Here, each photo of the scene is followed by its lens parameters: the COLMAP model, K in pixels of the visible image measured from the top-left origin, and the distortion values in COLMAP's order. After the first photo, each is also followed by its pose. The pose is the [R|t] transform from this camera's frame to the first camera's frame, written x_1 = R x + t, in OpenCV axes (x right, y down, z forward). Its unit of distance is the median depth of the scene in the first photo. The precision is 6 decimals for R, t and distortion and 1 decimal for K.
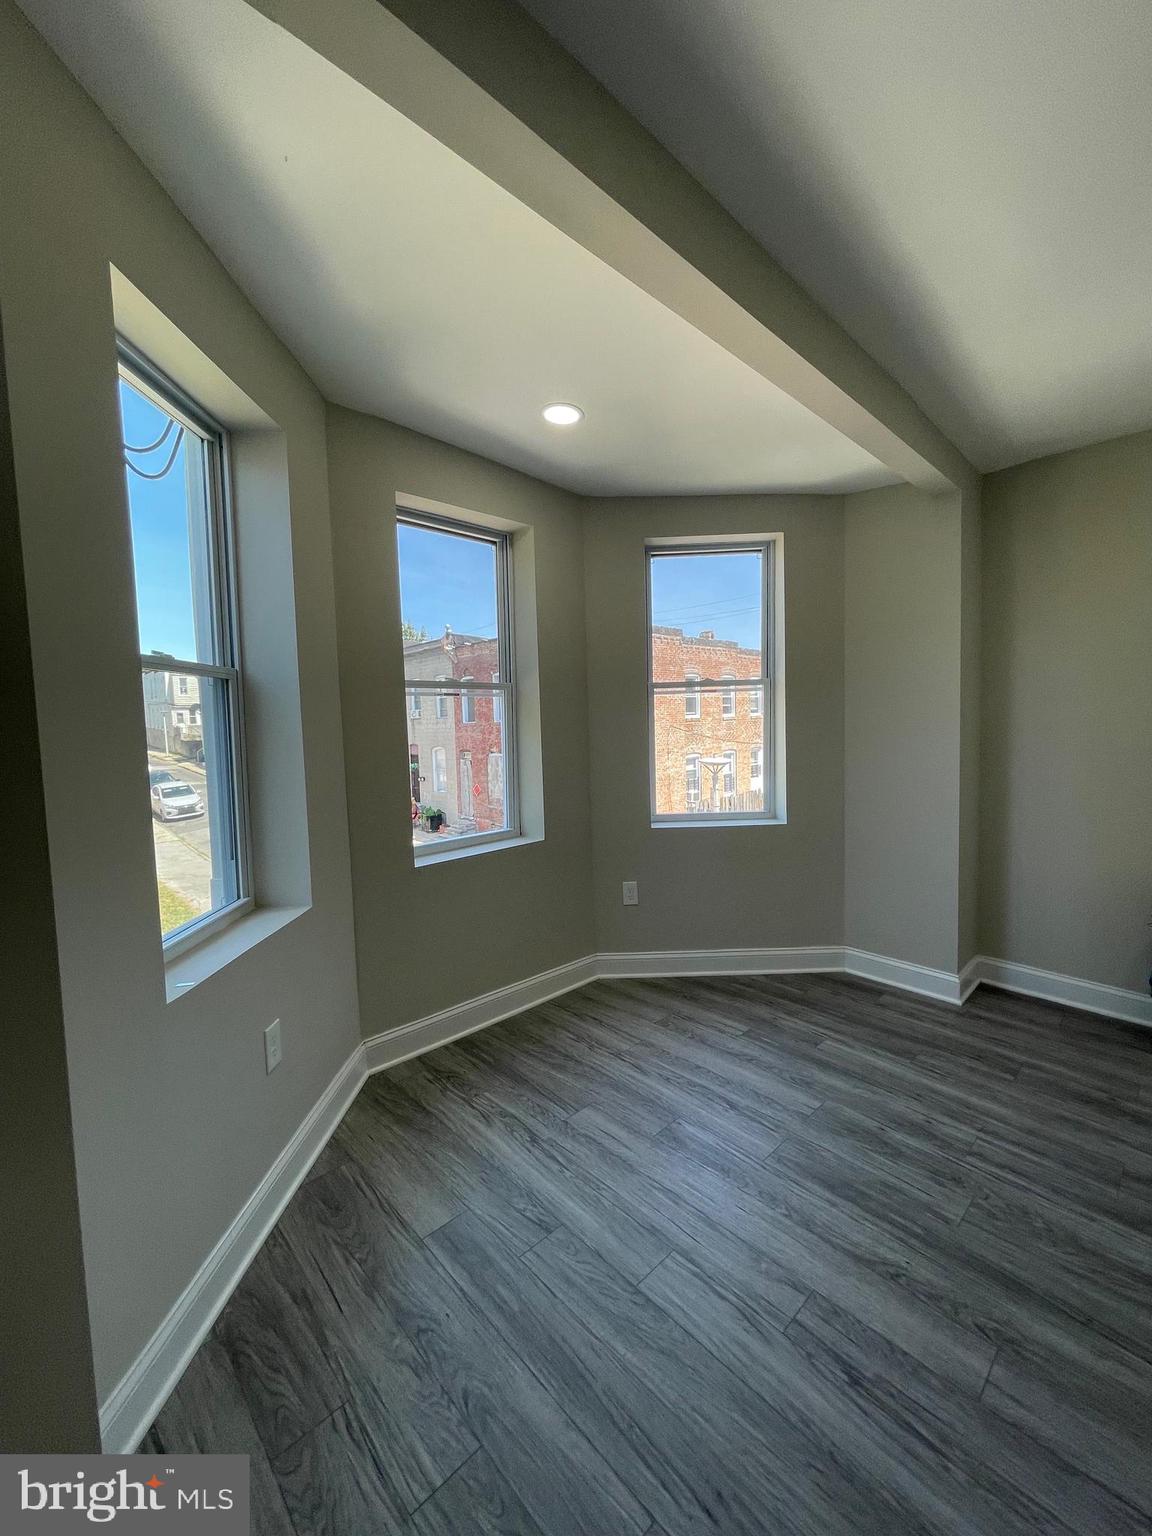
lens RADIAL K [[611.6, 0, 565.9], [0, 611.6, 763.4], [0, 0, 1]] dist [-0.003414, -0.000463]
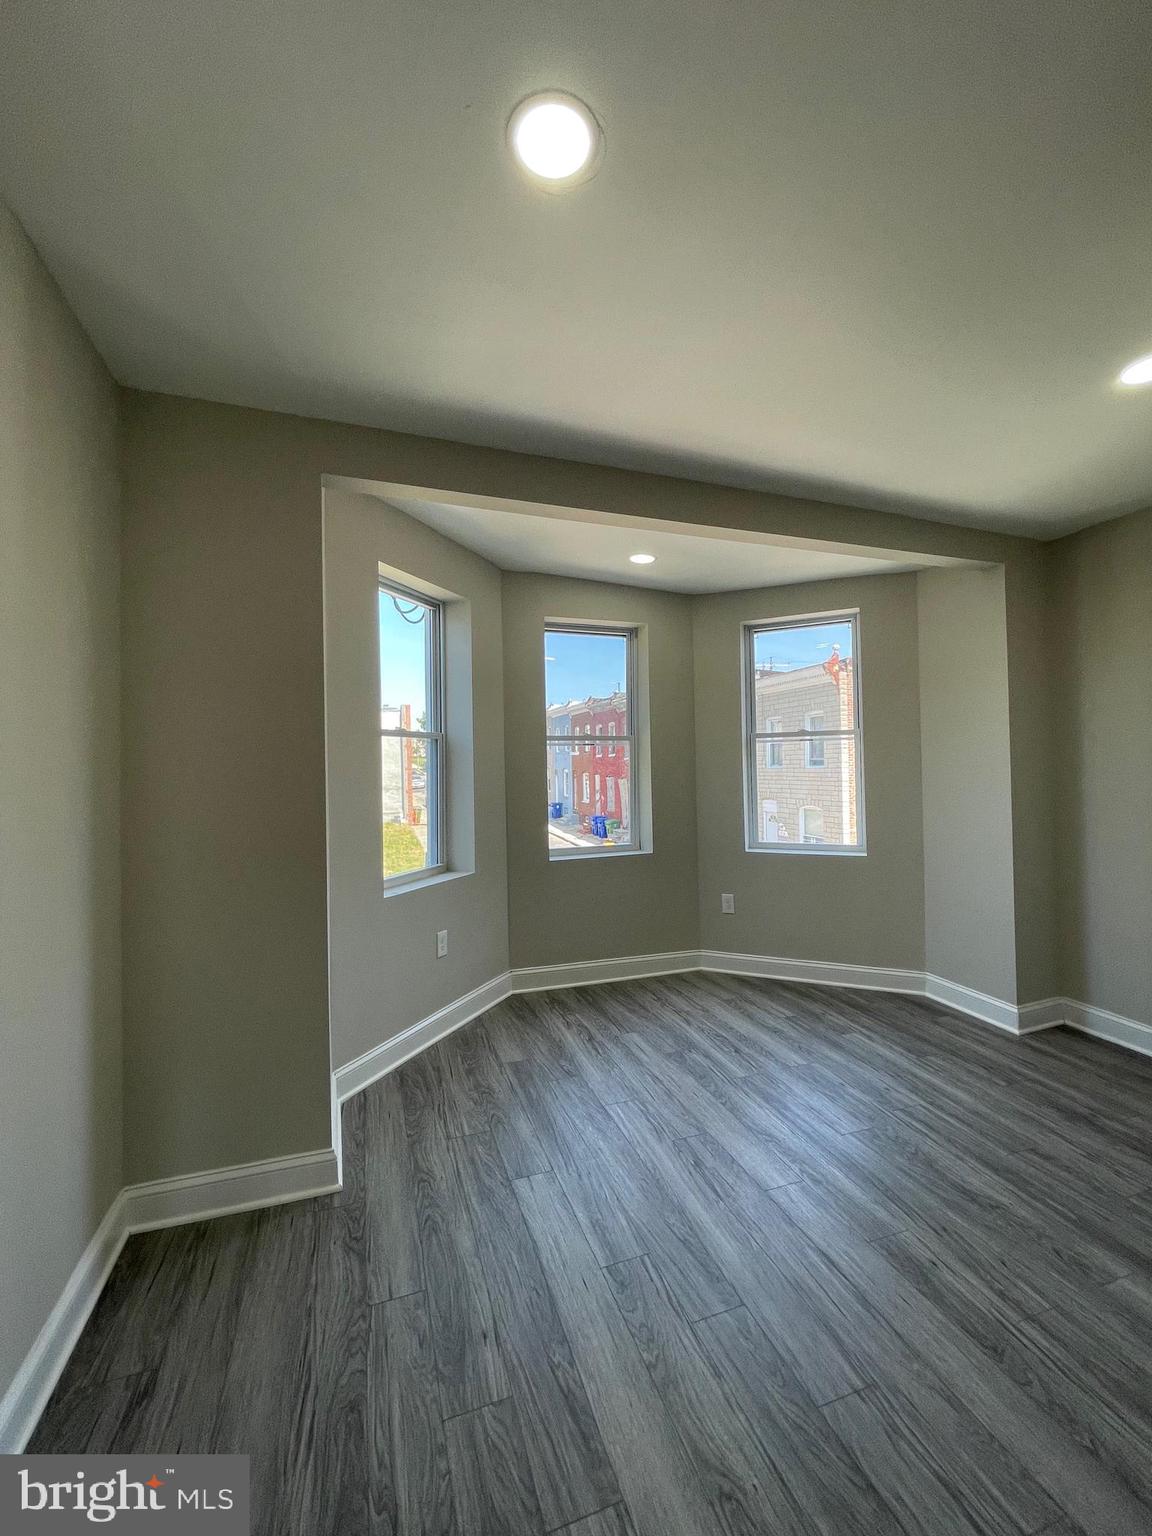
lens RADIAL K [[611.6, 0, 571.5], [0, 611.6, 767.2], [0, 0, 1]] dist [-0.003414, -0.000463]
pose [[0.914962, 0.014824, -0.403268, 0.410359], [-0.038114, 0.998032, -0.049788, 0.014588], [0.401736, 0.060924, 0.913727, -0.362987]]
